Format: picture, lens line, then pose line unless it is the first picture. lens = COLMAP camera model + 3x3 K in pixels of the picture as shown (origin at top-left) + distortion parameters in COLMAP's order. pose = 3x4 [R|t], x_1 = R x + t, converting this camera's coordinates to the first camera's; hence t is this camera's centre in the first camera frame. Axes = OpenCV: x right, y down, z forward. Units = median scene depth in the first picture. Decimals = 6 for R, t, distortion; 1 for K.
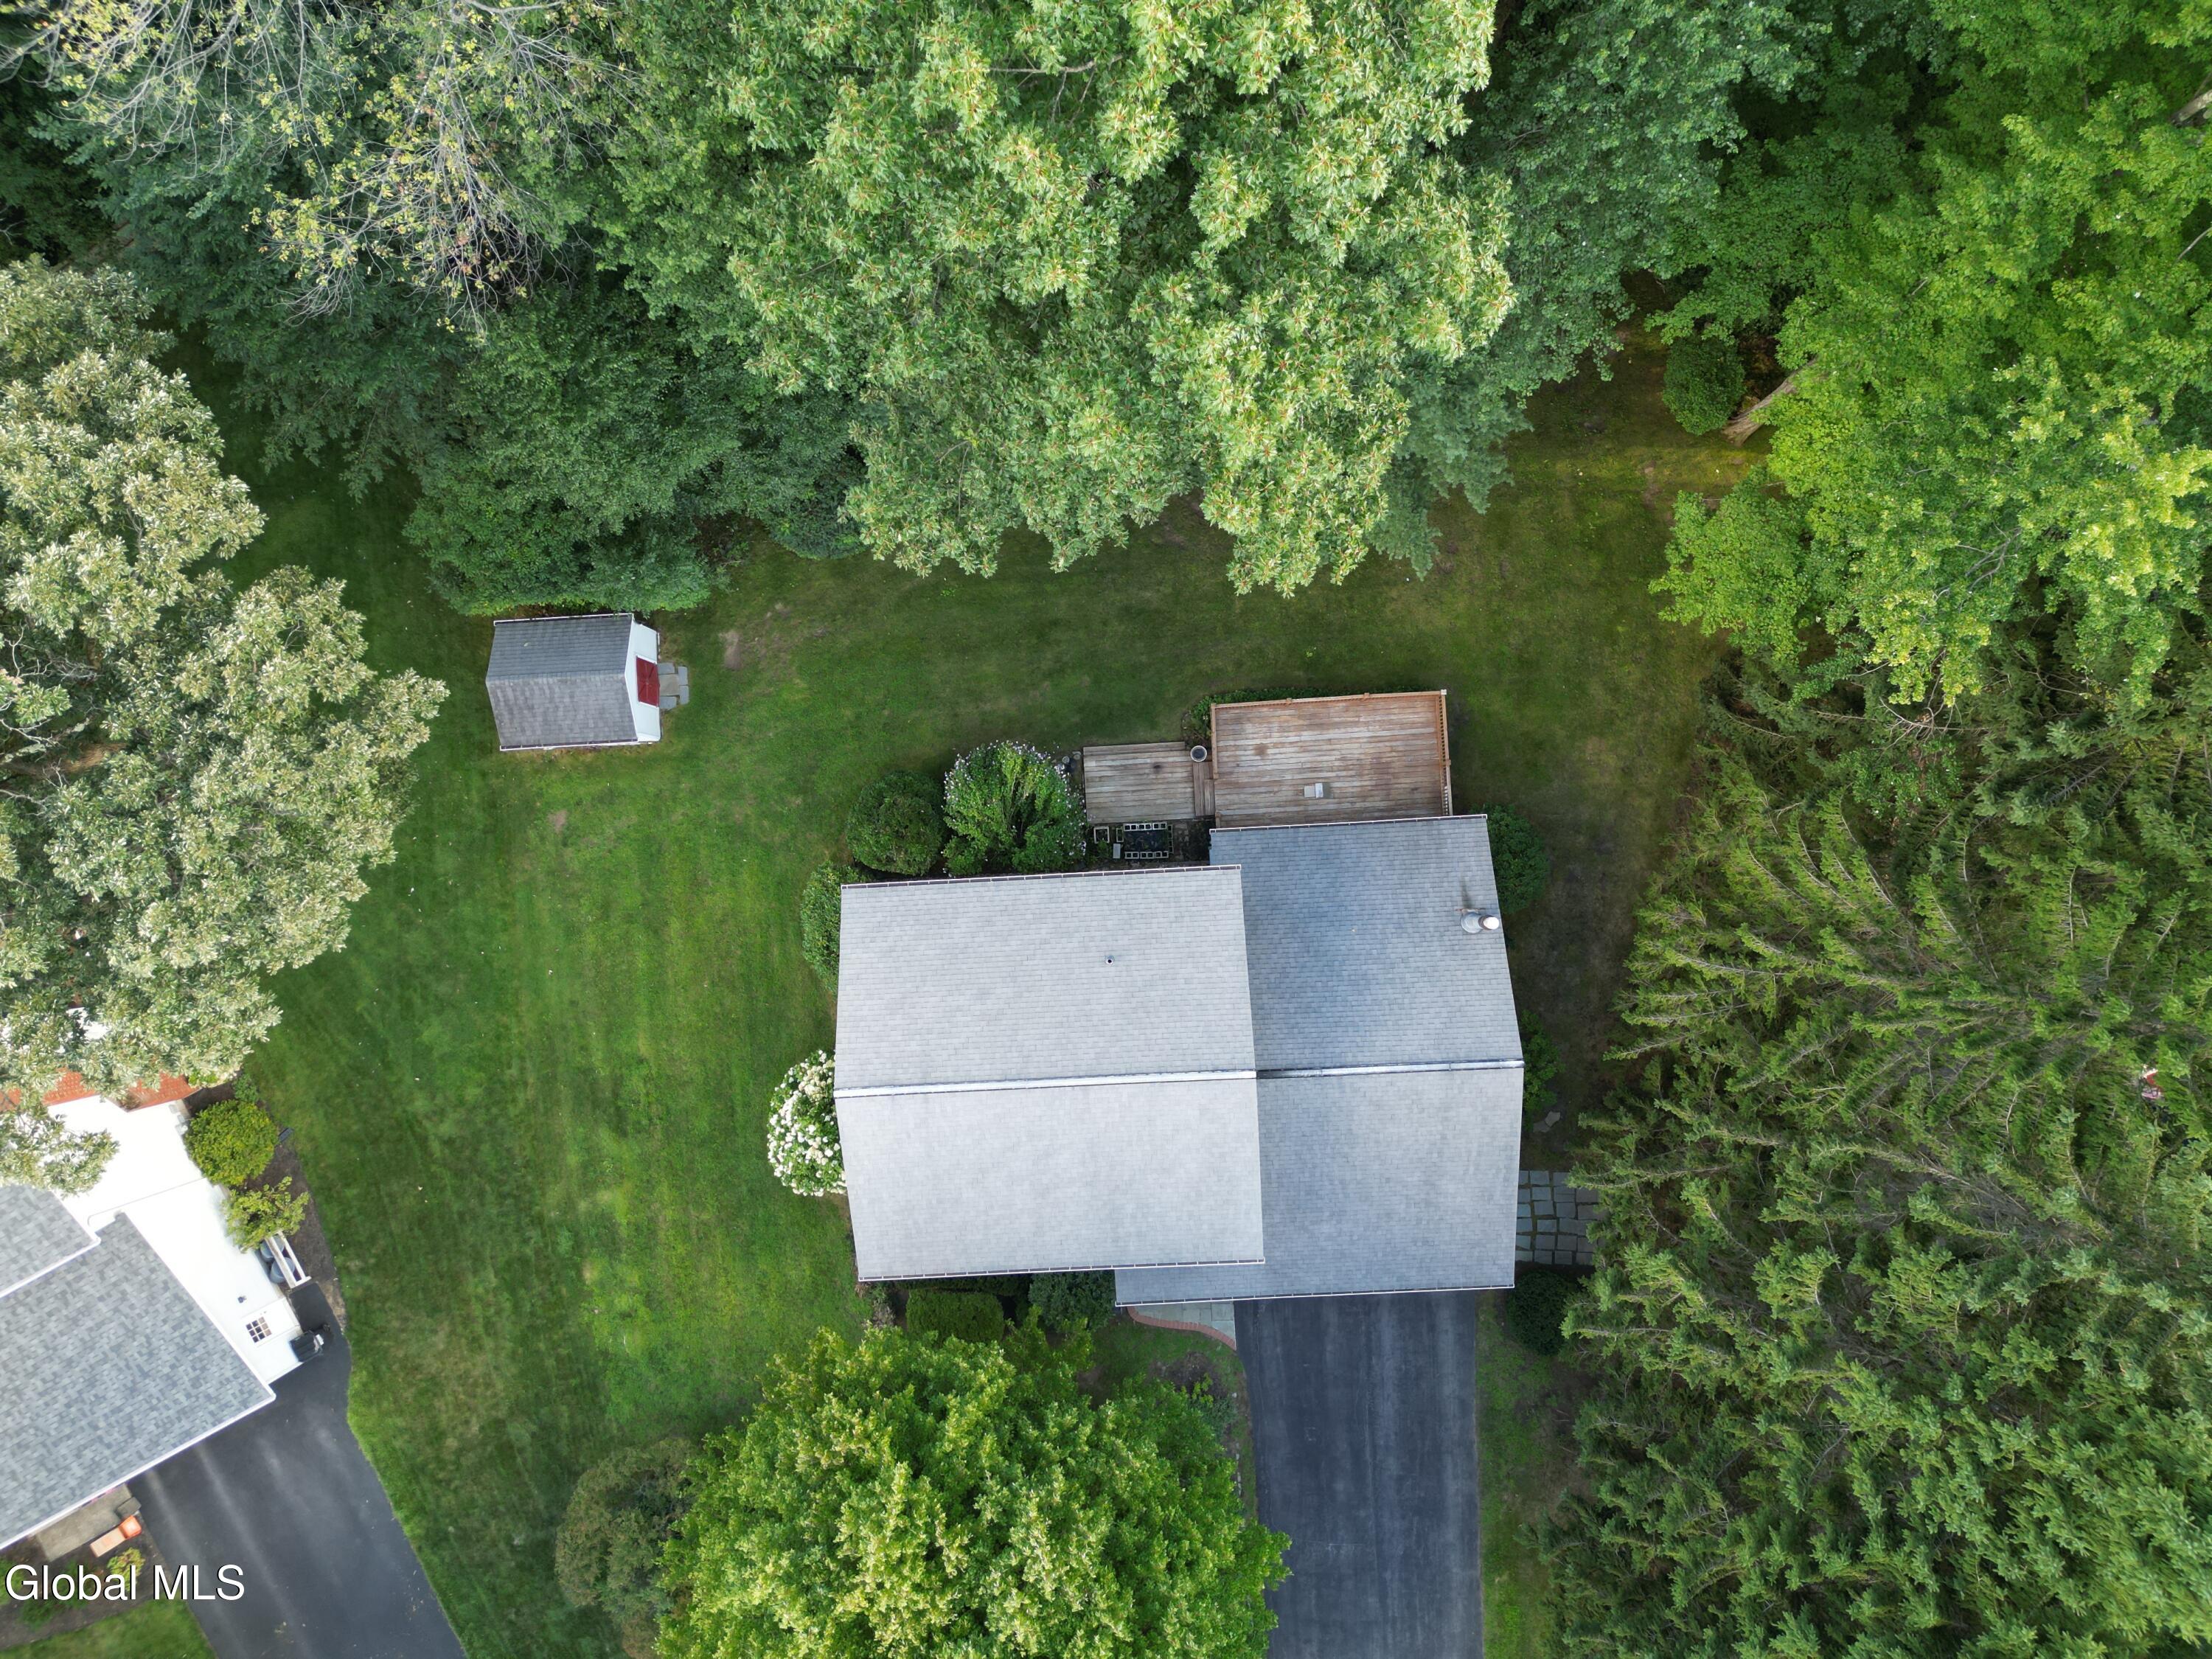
lens RADIAL K [[1554.7, 0, 1105.0], [0, 1554.7, 829.0], [0, 0, 1]] dist [0.038515, -0.032580]
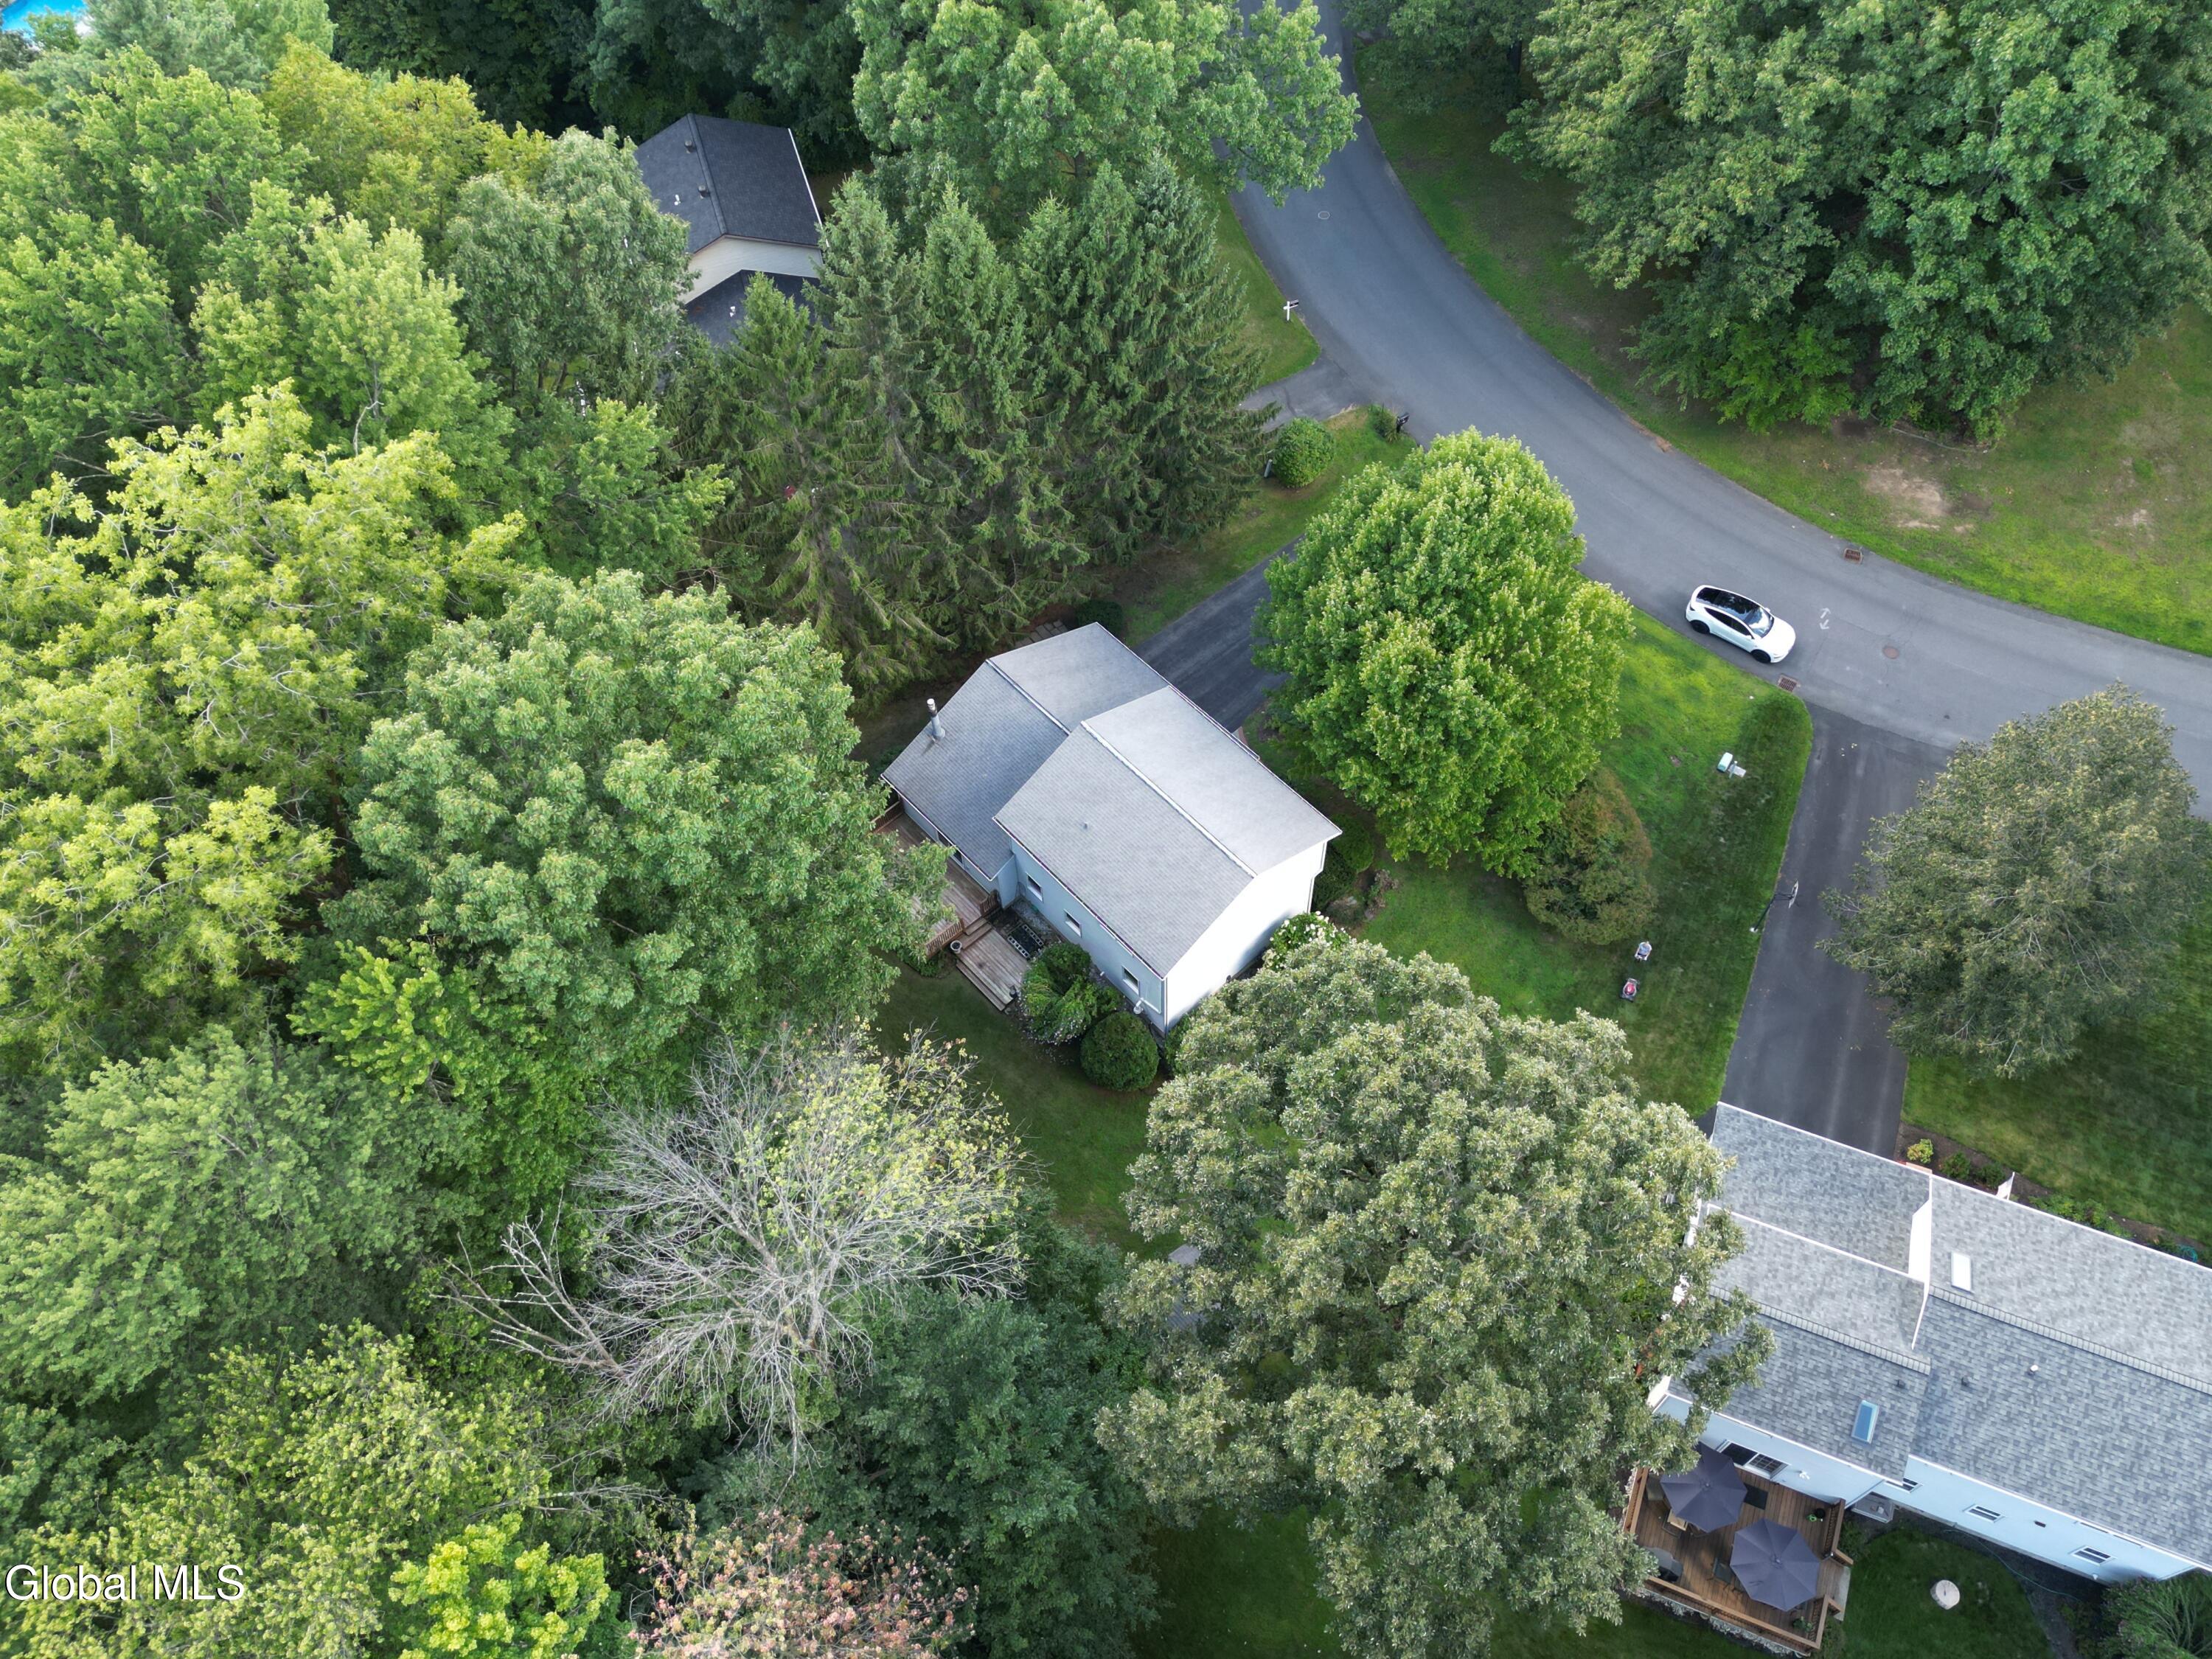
lens RADIAL K [[1726.9, 0, 1104.8], [0, 1726.9, 835.2], [0, 0, 1]] dist [0.035331, -0.014027]
pose [[-0.626383, -0.628286, 0.461412, -0.948268], [0.778651, -0.532182, 0.332394, -0.564589], [0.036717, 0.567485, 0.822565, -0.530451]]
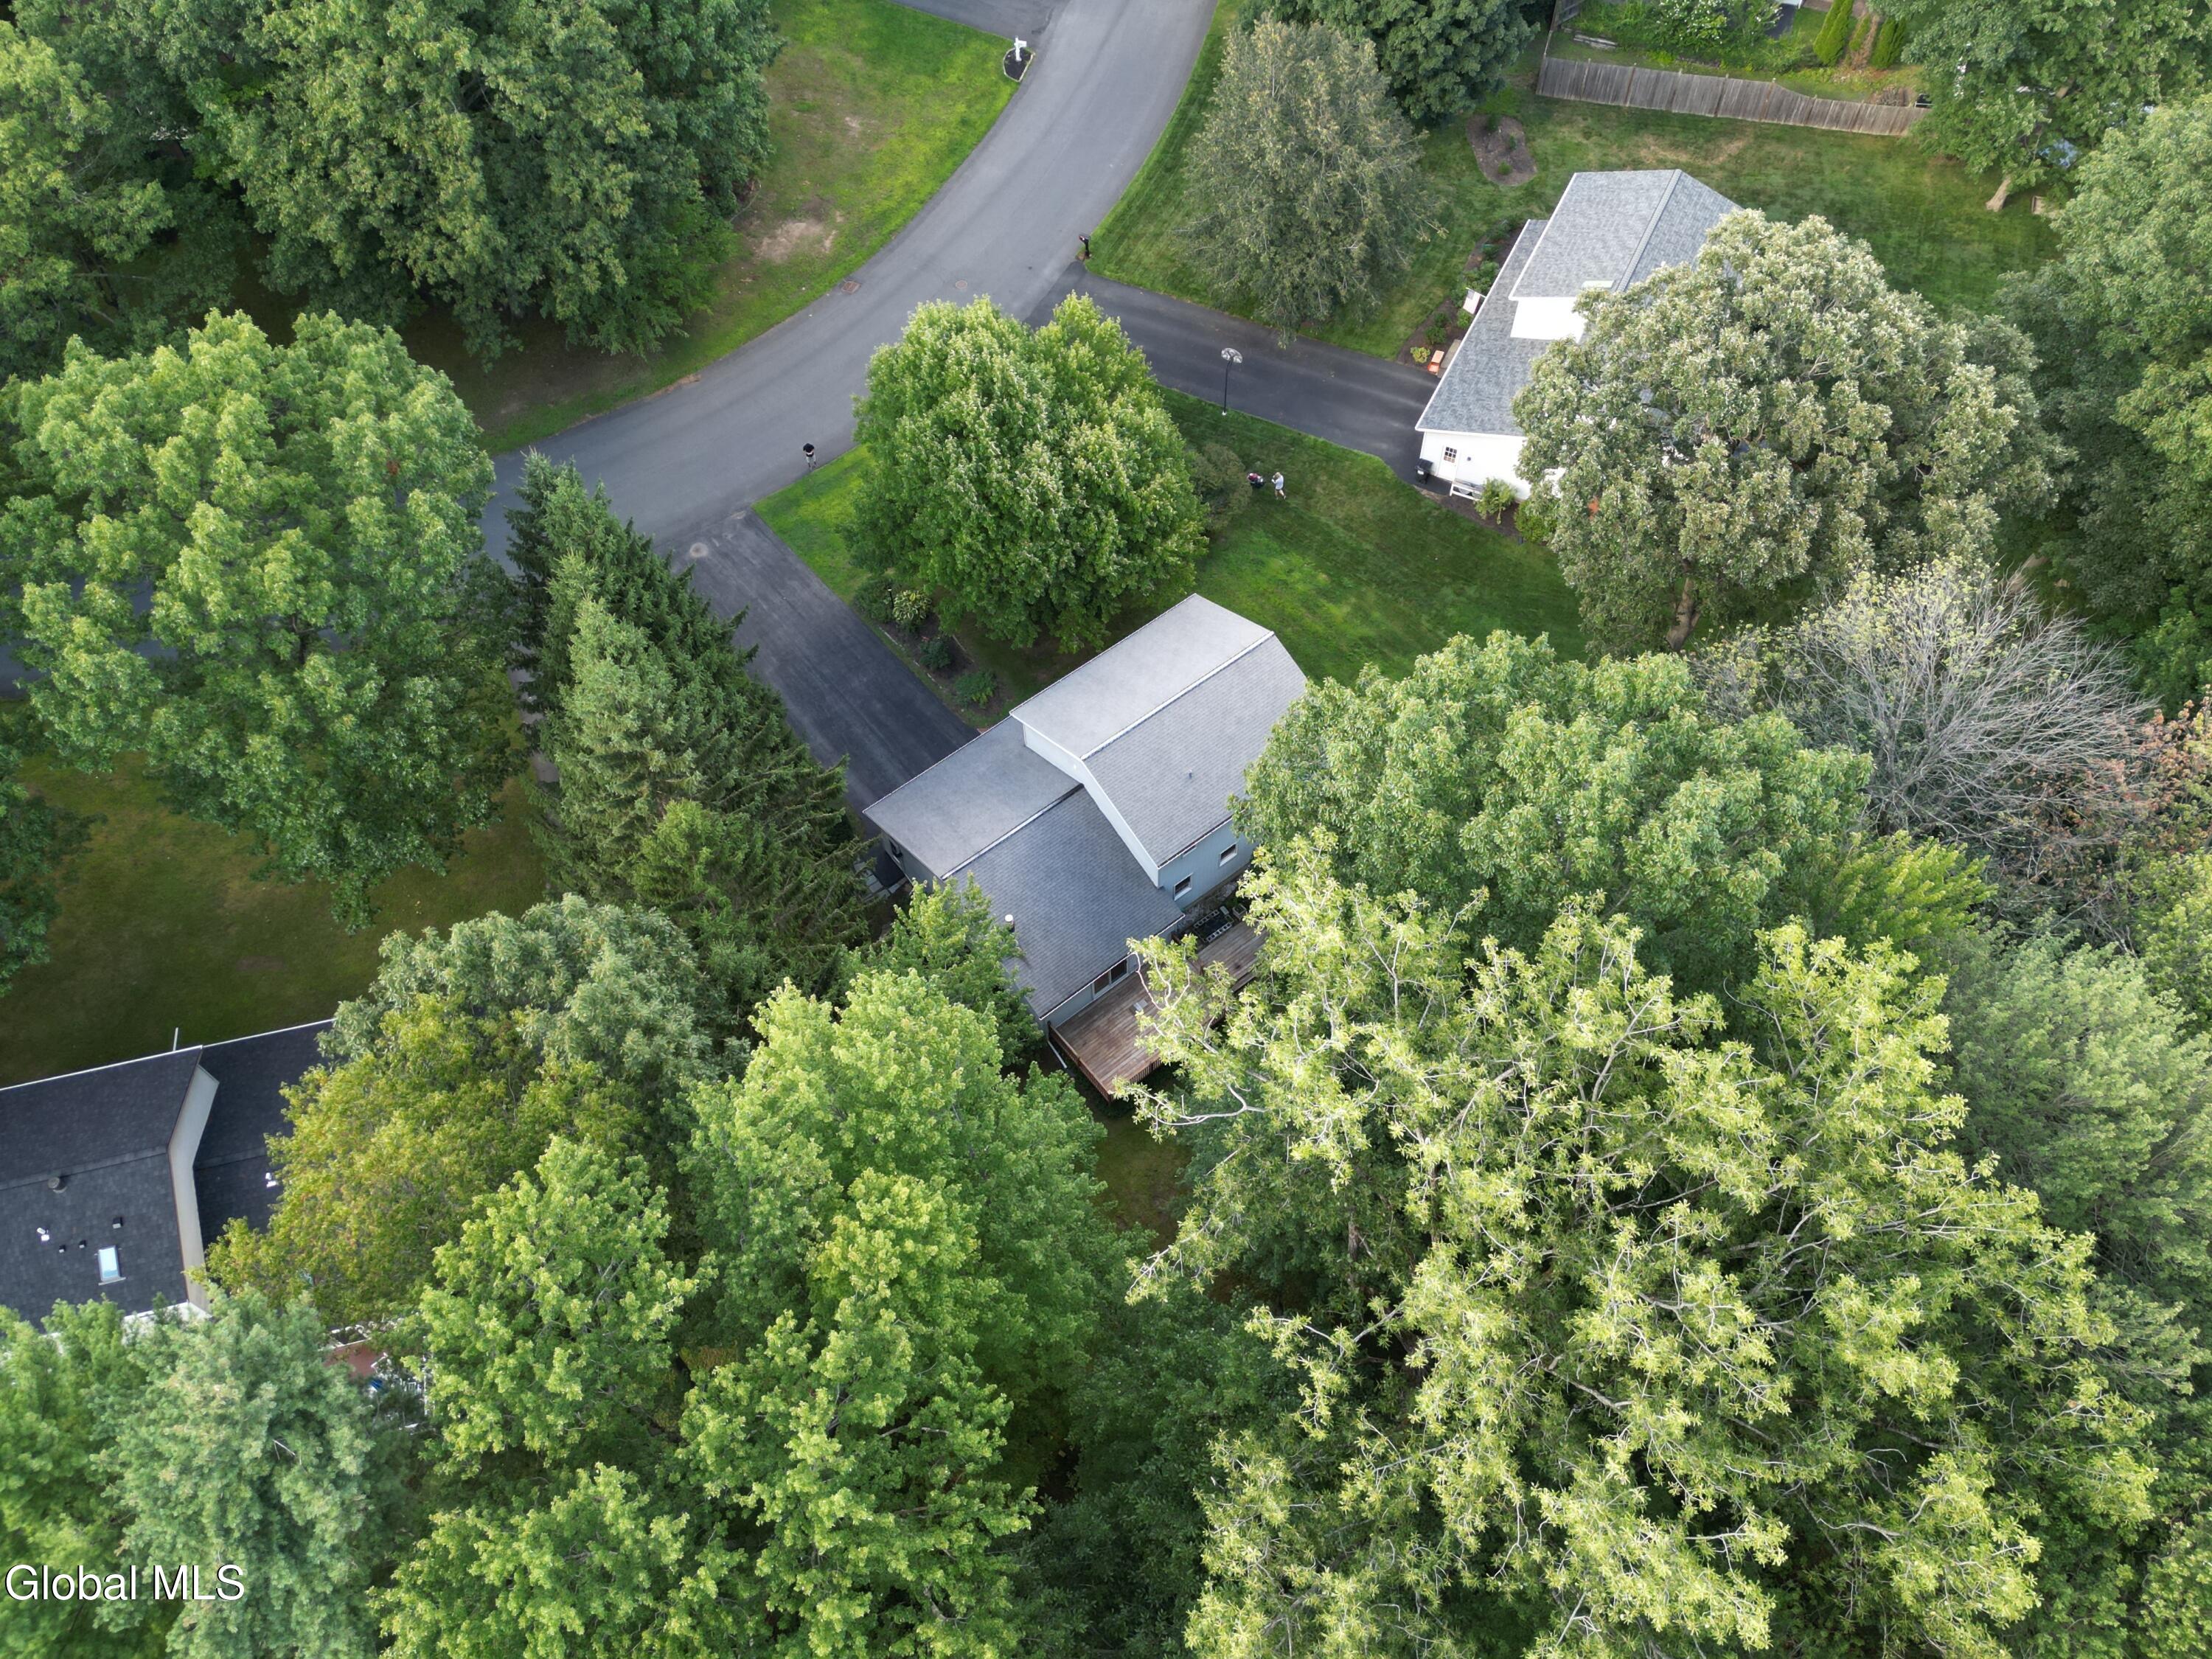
lens RADIAL K [[1726.9, 0, 1110.2], [0, 1726.9, 833.6], [0, 0, 1]] dist [0.035331, -0.014027]
pose [[-0.814688, 0.514050, -0.268395, 0.664313], [-0.577485, -0.676977, 0.456304, -0.827357], [0.052866, 0.526739, 0.848381, -0.576213]]
